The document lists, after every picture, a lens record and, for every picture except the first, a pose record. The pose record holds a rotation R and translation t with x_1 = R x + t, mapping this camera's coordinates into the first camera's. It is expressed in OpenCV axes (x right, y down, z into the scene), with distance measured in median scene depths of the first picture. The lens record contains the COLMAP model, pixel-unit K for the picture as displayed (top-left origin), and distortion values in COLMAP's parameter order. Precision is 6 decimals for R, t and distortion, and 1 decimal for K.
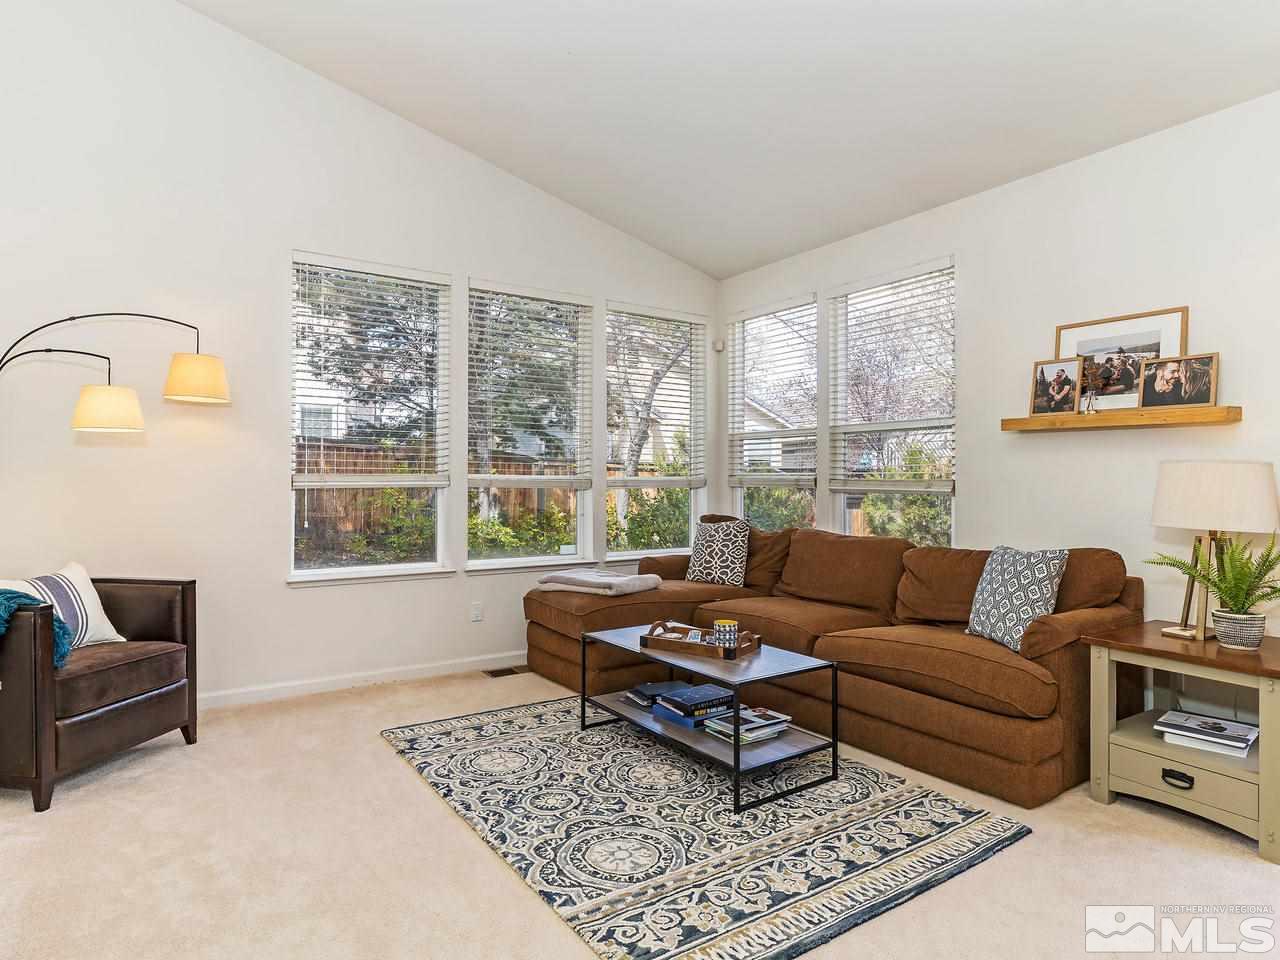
lens RADIAL K [[733.8, 0, 640.0], [0, 733.8, 480.0], [0, 0, 1]] dist [-0.004862, -0.000064]
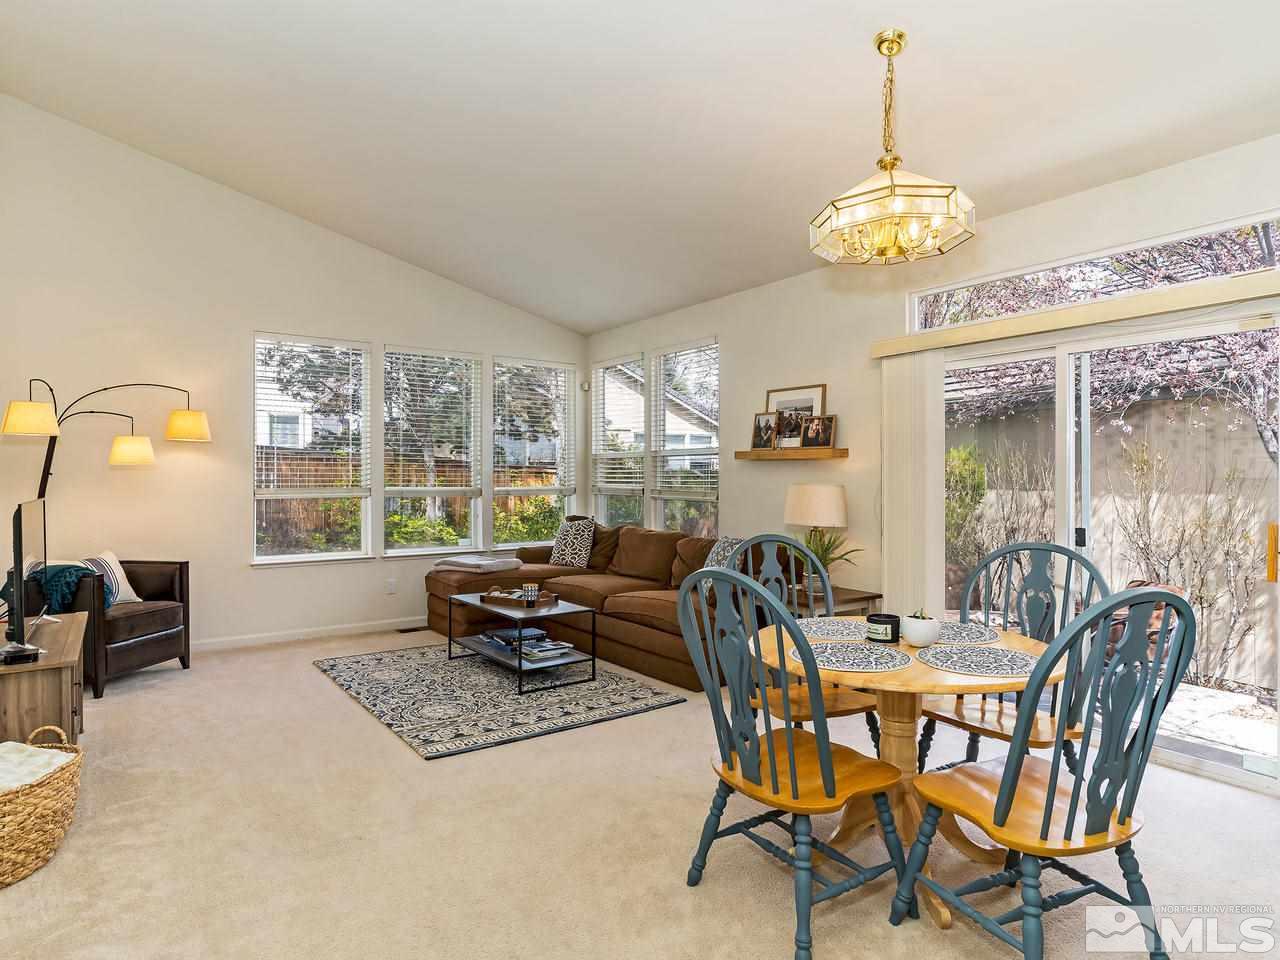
lens RADIAL K [[739.2, 0, 640.0], [0, 739.2, 480.0], [0, 0, 1]] dist [-0.007410, -0.000950]
pose [[0.999620, -0.002815, 0.027420, 0.290592], [0.002743, 0.999993, 0.002669, -0.033275], [-0.027427, -0.002593, 0.999620, -0.559071]]
